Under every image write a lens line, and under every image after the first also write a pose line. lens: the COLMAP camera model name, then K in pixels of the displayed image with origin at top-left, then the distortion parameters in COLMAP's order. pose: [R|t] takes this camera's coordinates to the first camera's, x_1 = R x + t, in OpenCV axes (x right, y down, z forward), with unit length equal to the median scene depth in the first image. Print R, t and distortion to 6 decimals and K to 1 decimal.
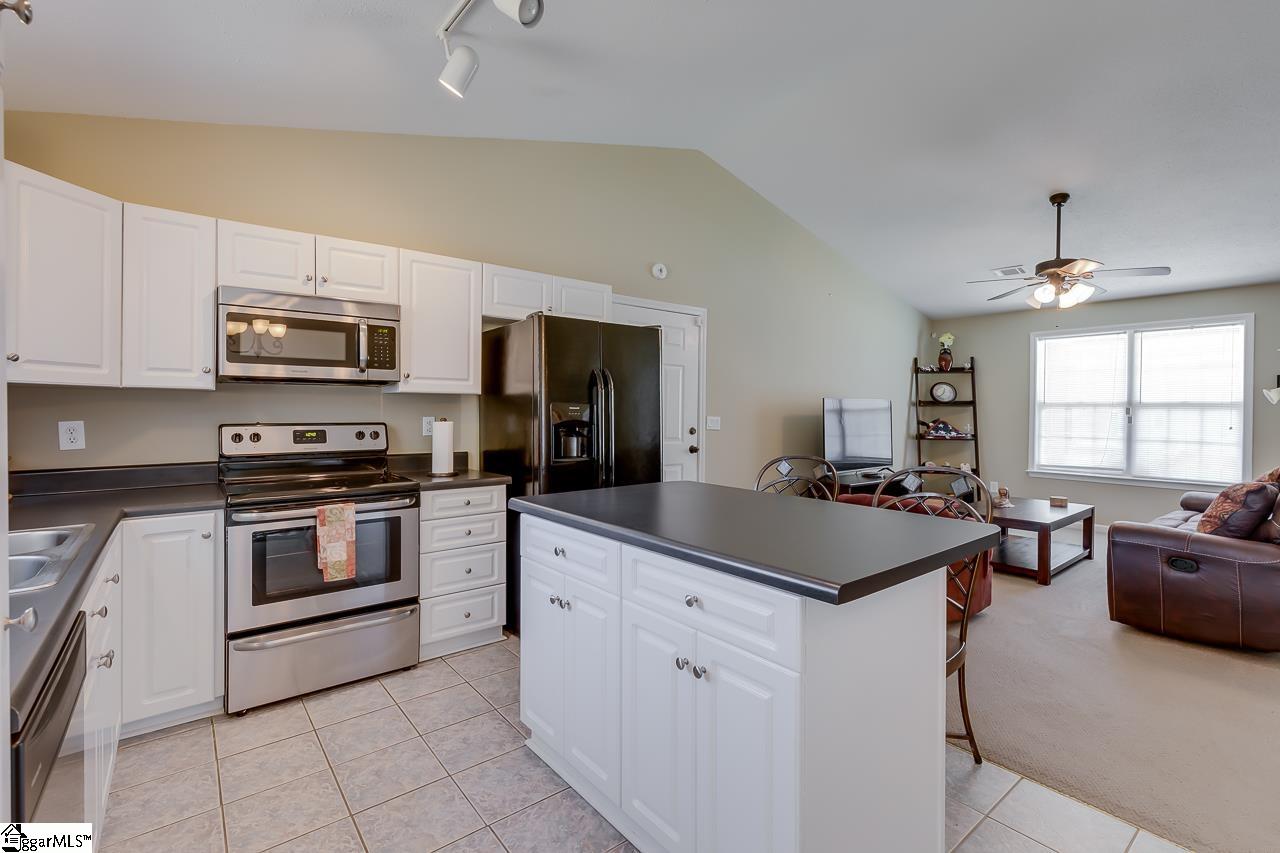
lens RADIAL K [[587.5, 0, 641.7], [0, 587.5, 412.9], [0, 0, 1]] dist [0.003282, -0.000371]
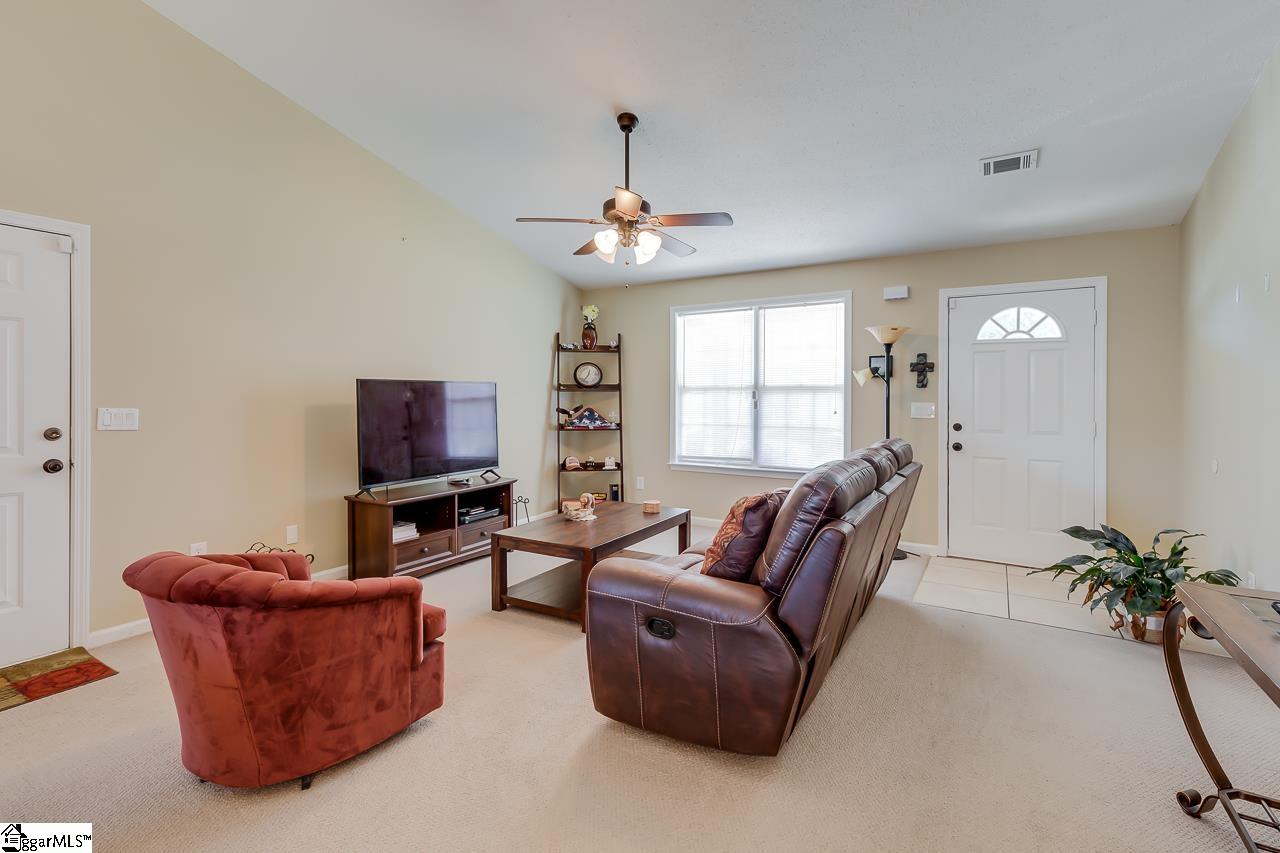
lens RADIAL K [[587.5, 0, 657.1], [0, 587.5, 398.1], [0, 0, 1]] dist [0.003282, -0.000371]
pose [[0.933878, -0.007884, 0.357504, 0.328384], [0.008717, 0.999962, -0.000720, 0.000906], [-0.357485, 0.003789, 0.933911, 0.185711]]
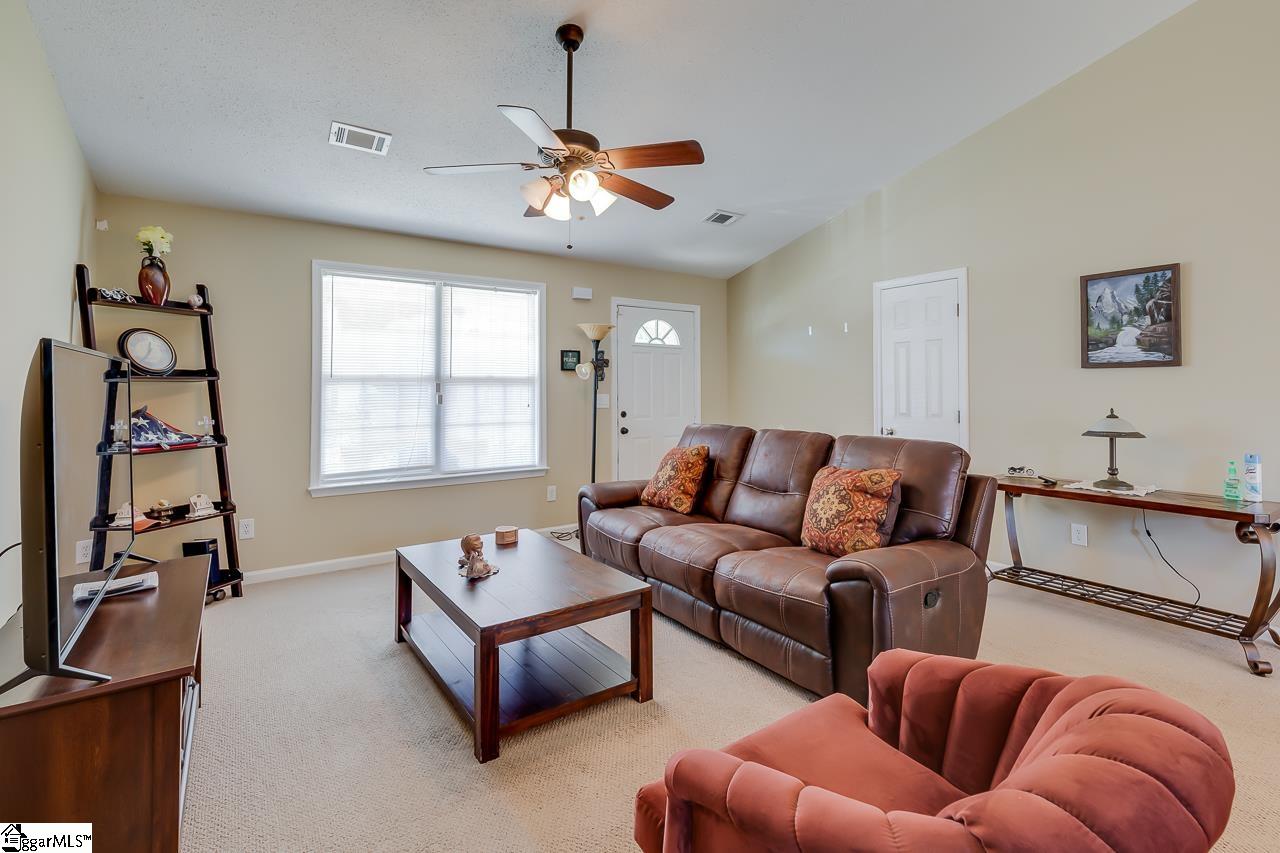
lens RADIAL K [[587.5, 0, 633.9], [0, 587.5, 378.9], [0, 0, 1]] dist [0.003282, -0.000371]
pose [[0.074429, 0.008798, 0.997188, 0.083302], [0.010297, 0.999901, -0.009591, -0.004088], [-0.997173, 0.010982, 0.074331, 0.632361]]
